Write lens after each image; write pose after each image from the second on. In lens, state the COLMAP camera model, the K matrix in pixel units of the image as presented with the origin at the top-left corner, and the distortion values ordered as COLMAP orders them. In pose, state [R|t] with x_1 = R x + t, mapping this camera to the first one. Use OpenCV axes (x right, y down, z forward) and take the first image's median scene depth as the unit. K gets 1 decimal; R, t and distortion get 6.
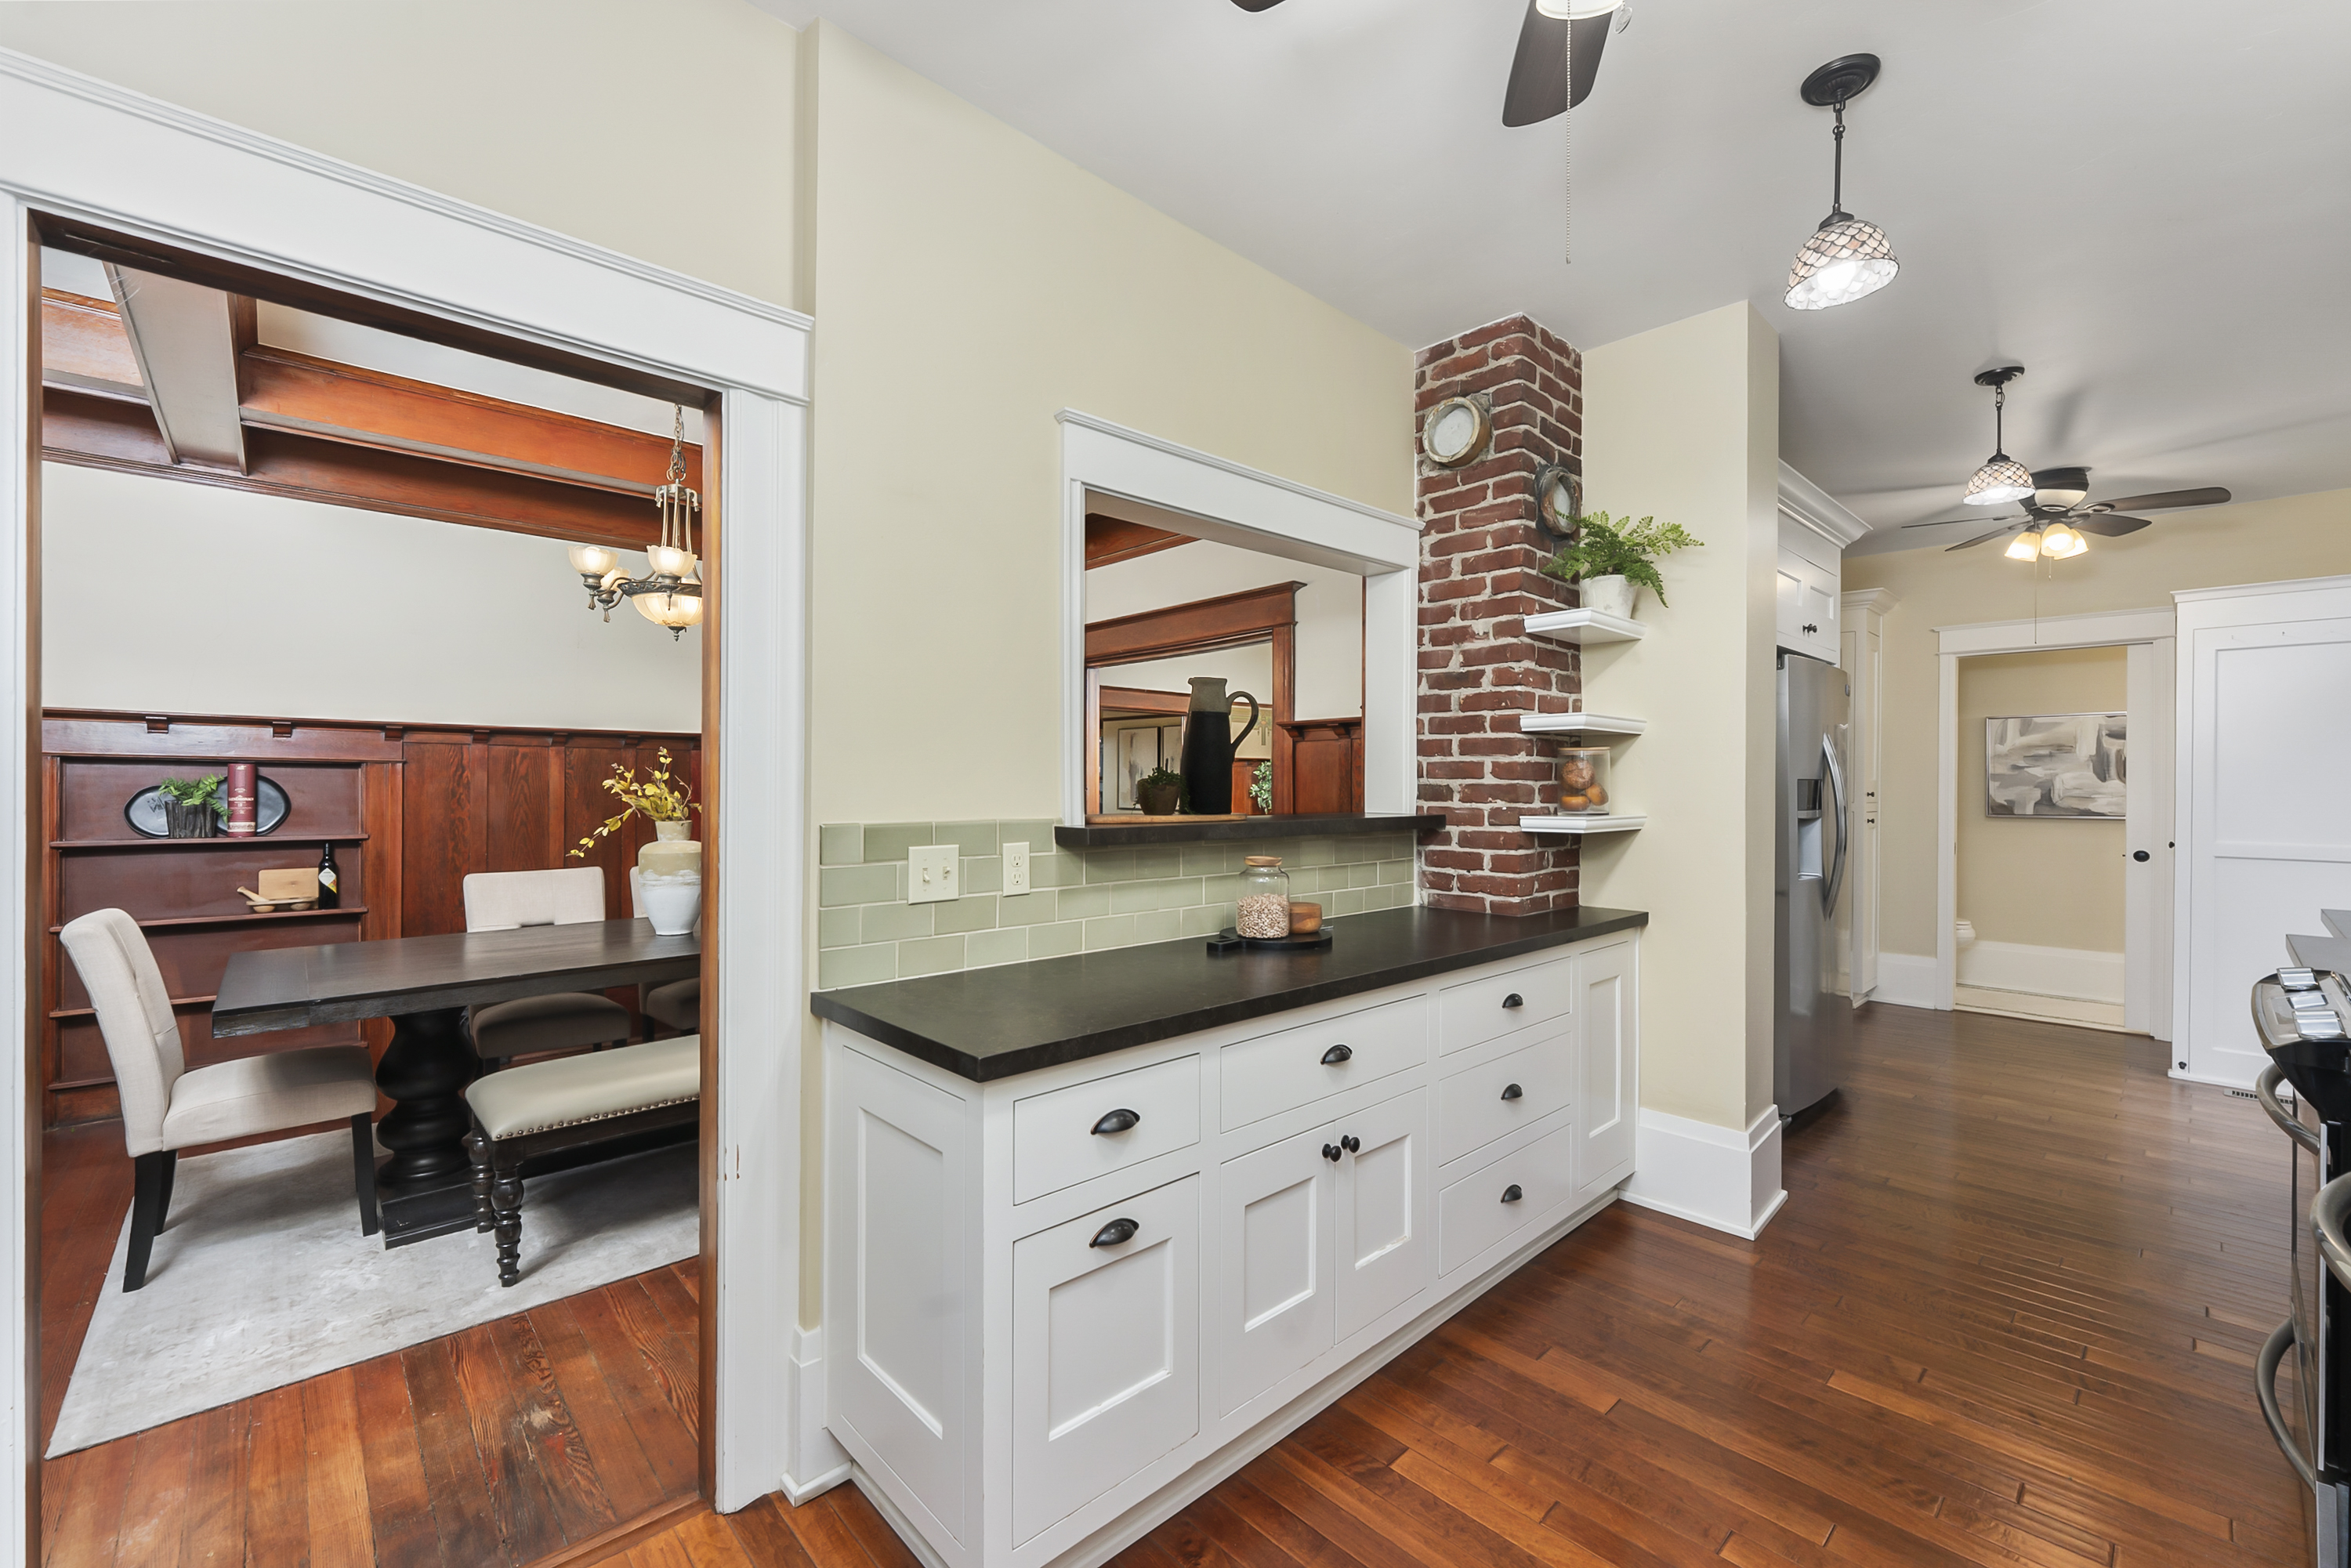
lens RADIAL K [[939.9, 0, 1189.9], [0, 939.9, 786.1], [0, 0, 1]] dist [-0.001018, -0.000282]
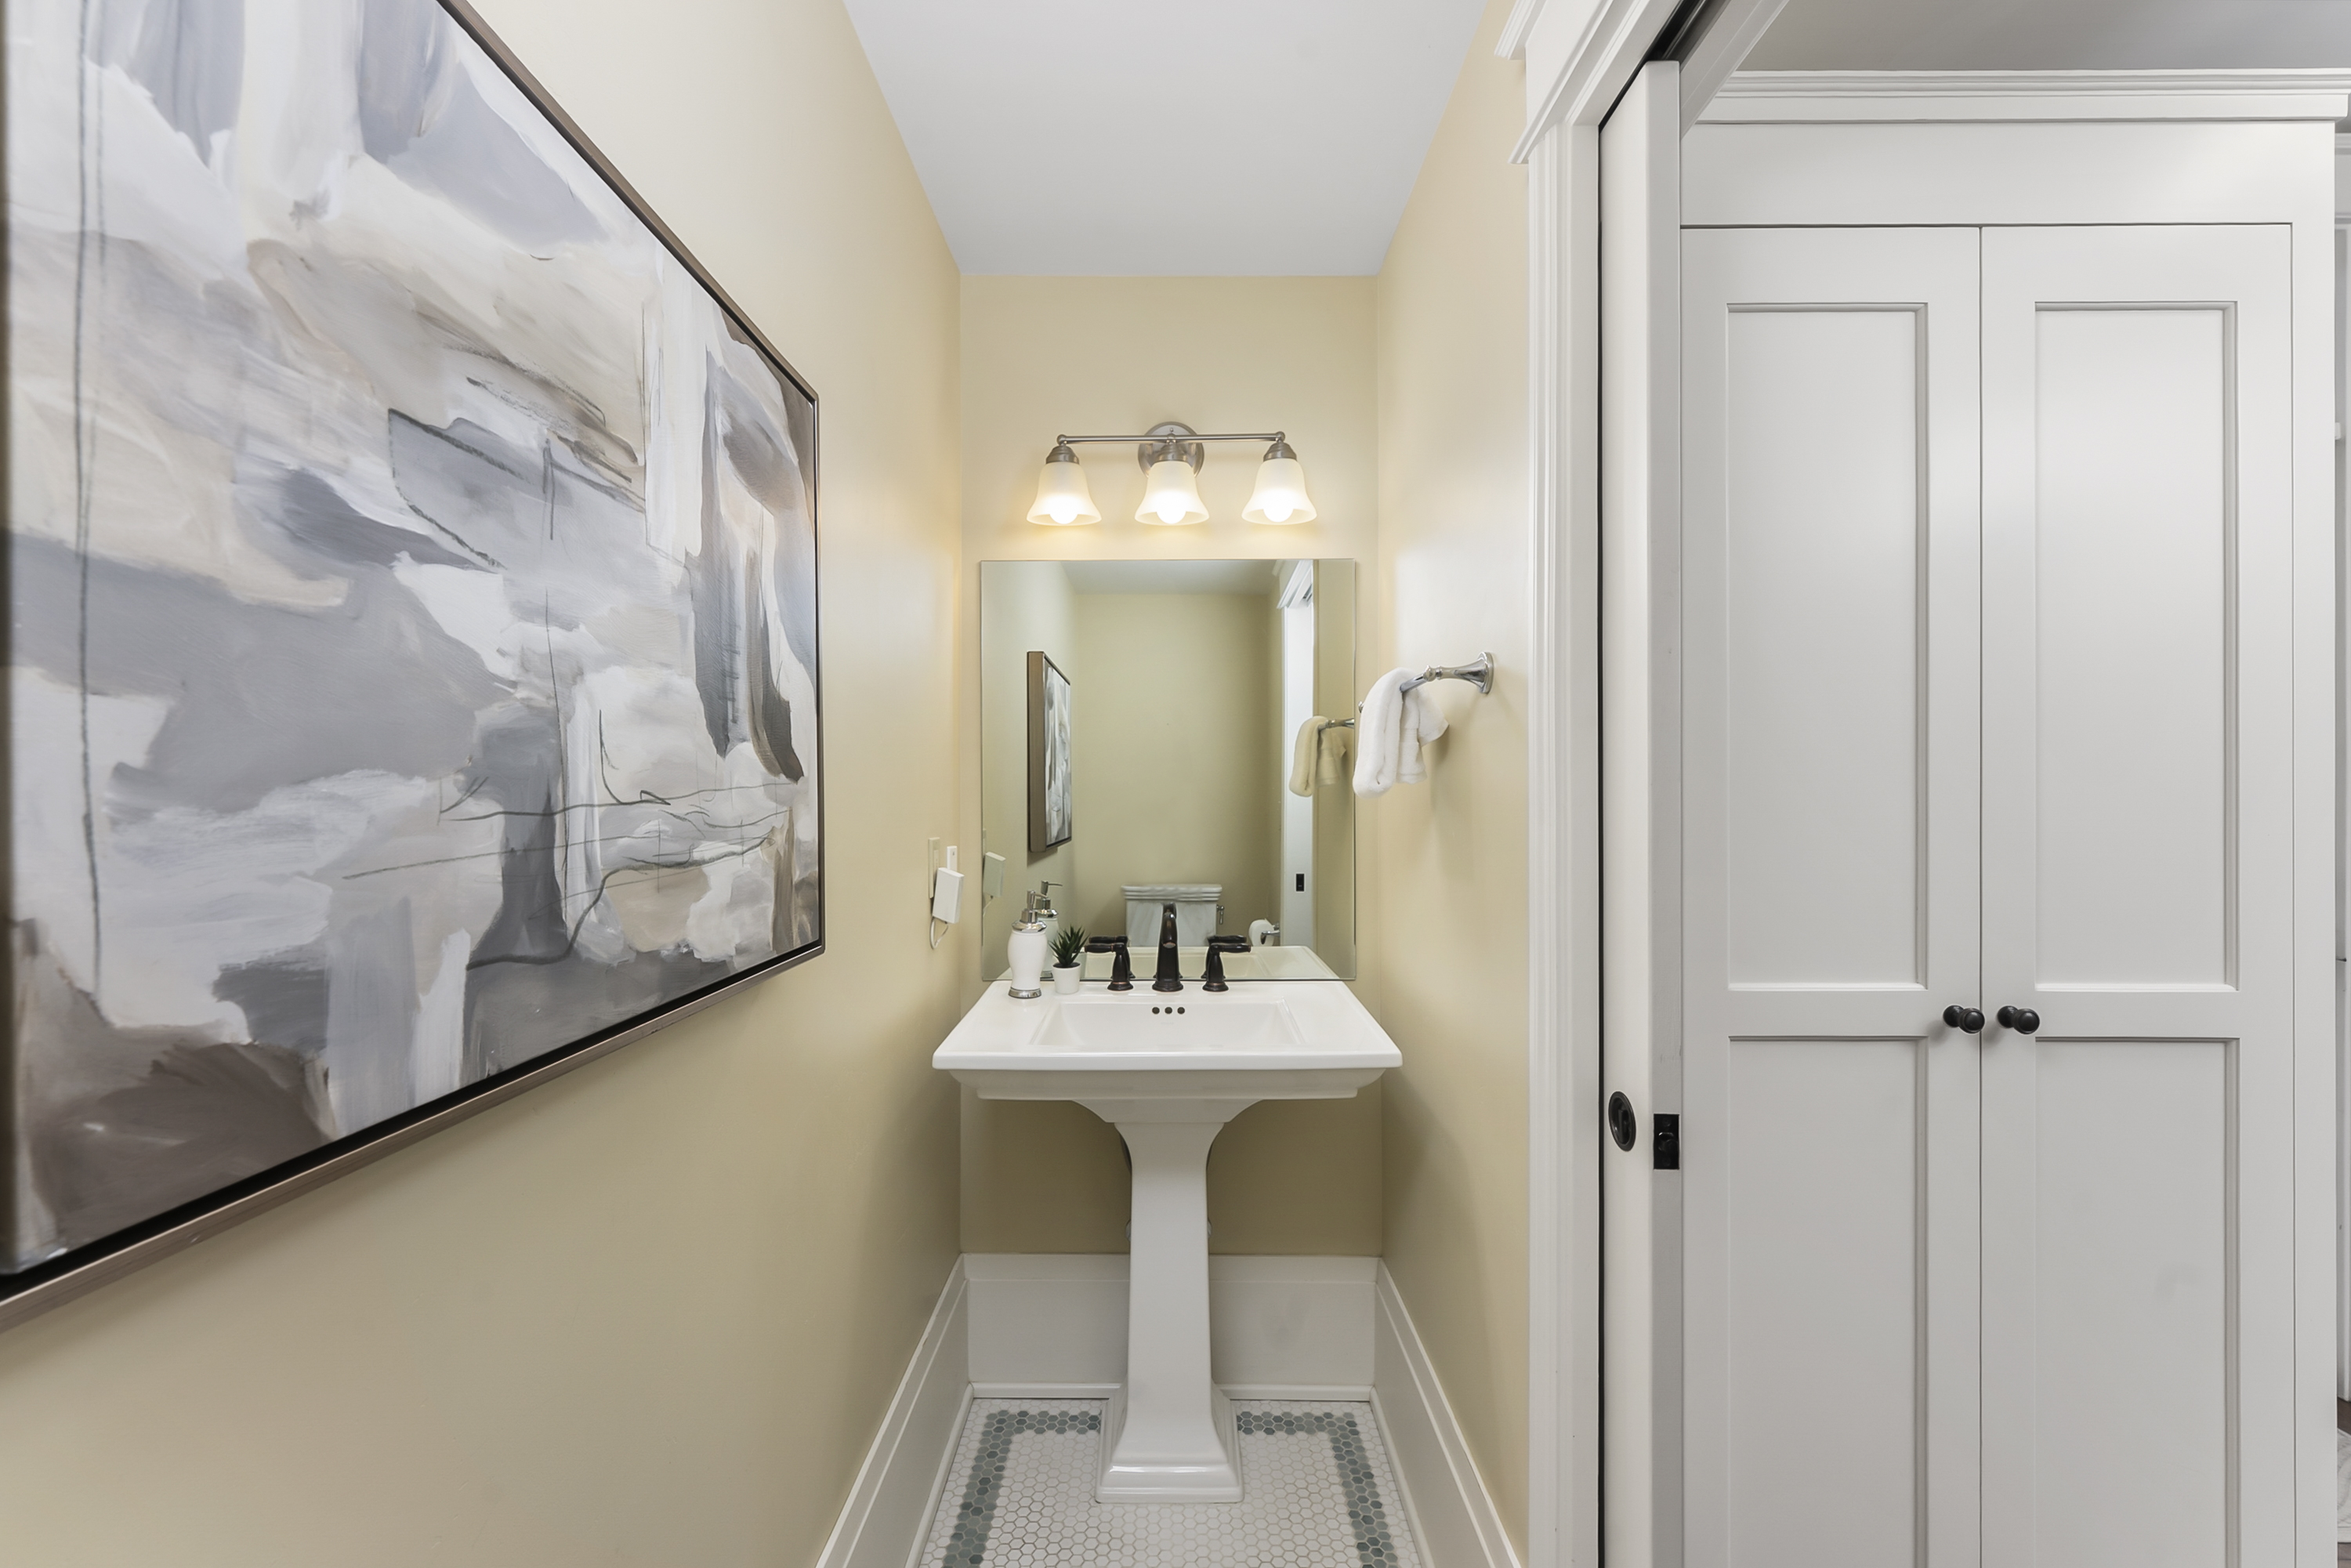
lens RADIAL K [[939.9, 0, 1173.6], [0, 939.9, 782.3], [0, 0, 1]] dist [-0.001018, -0.000282]
pose [[-0.728639, -0.003276, 0.684891, 0.783856], [0.001124, 0.999981, 0.005978, 0.000881], [-0.684898, 0.005126, -0.728621, 1.016971]]
